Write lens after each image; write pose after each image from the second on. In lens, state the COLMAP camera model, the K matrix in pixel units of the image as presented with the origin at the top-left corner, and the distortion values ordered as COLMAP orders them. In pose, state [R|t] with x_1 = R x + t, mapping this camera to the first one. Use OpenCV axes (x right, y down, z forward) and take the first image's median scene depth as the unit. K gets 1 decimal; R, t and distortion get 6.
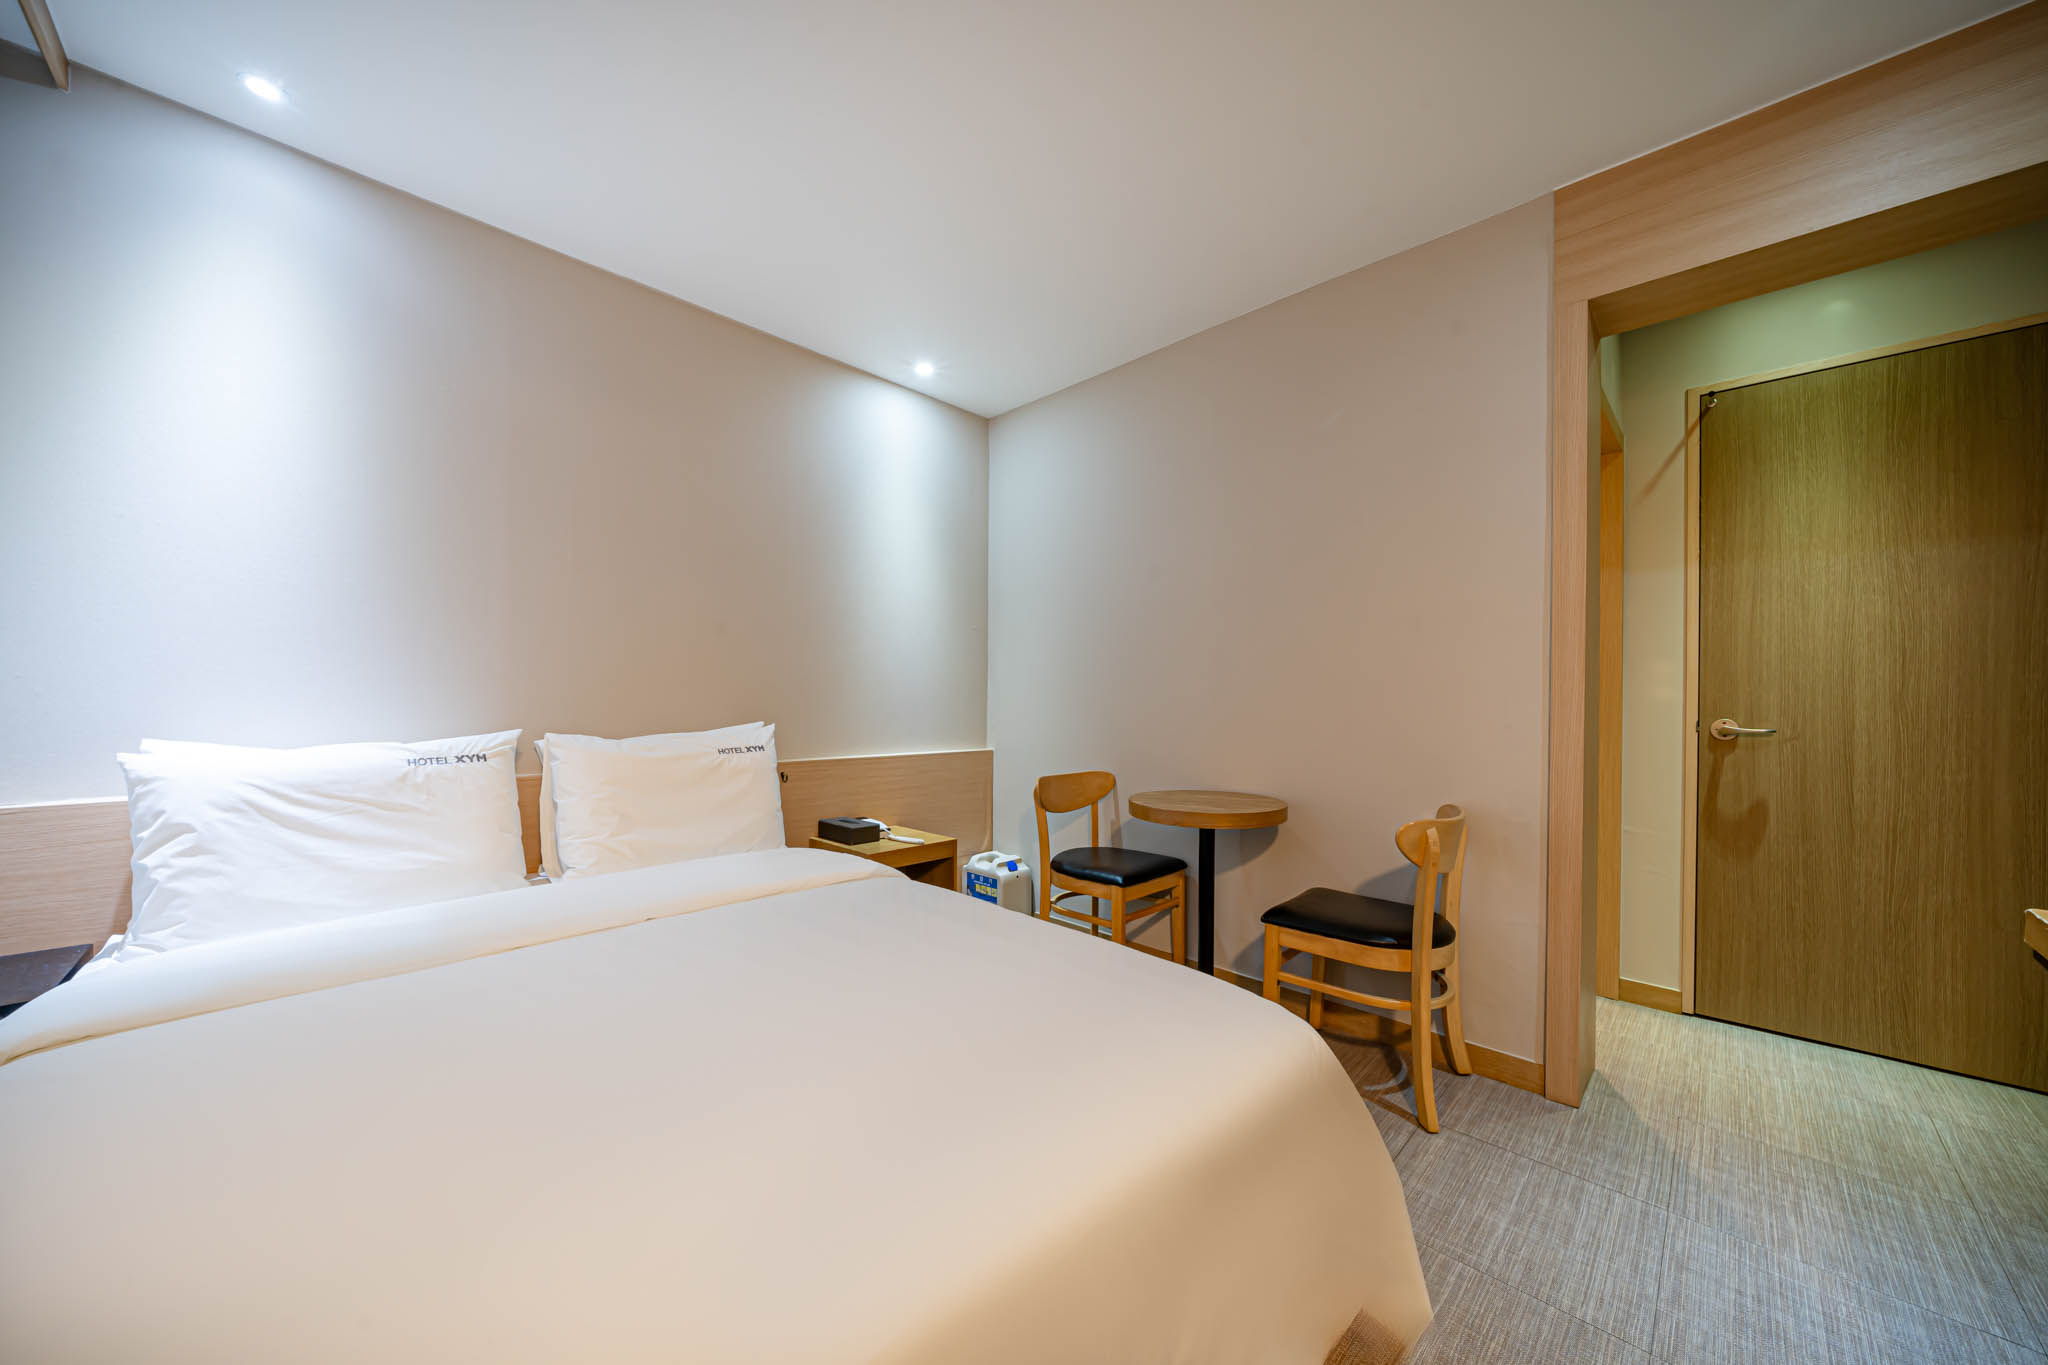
lens RADIAL K [[702.6, 0, 1019.7], [0, 702.6, 697.3], [0, 0, 1]] dist [-0.009830, 0.000288]
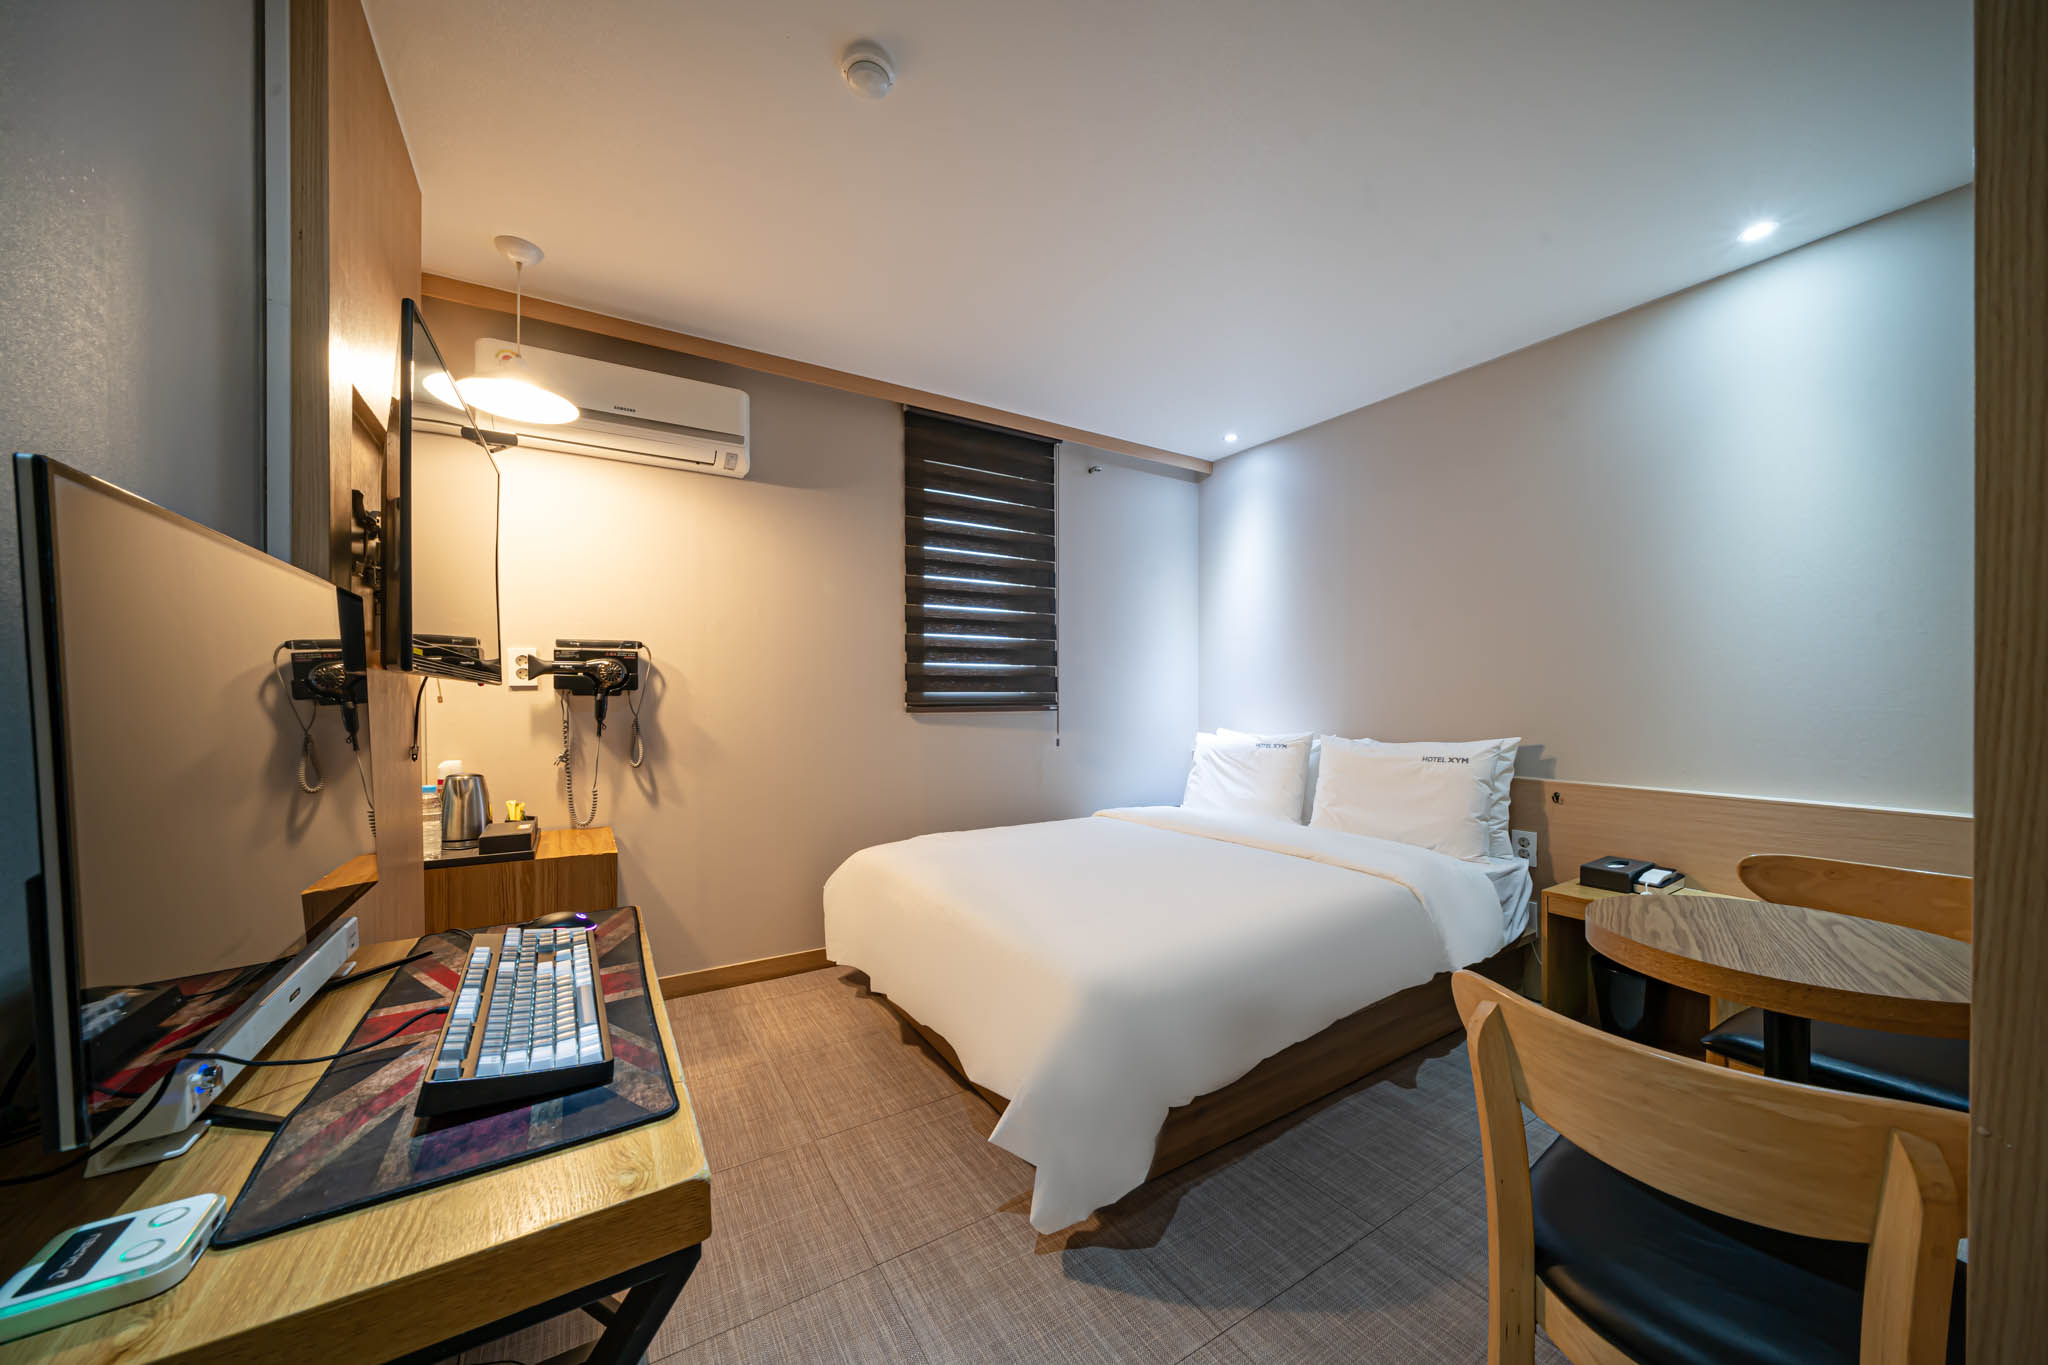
lens RADIAL K [[702.6, 0, 1019.7], [0, 702.6, 697.3], [0, 0, 1]] dist [-0.009830, 0.000288]
pose [[-0.261546, -0.022510, -0.964928, 1.029919], [-0.012607, 0.999722, -0.019904, 0.007740], [0.965109, 0.006959, -0.261758, 0.776112]]
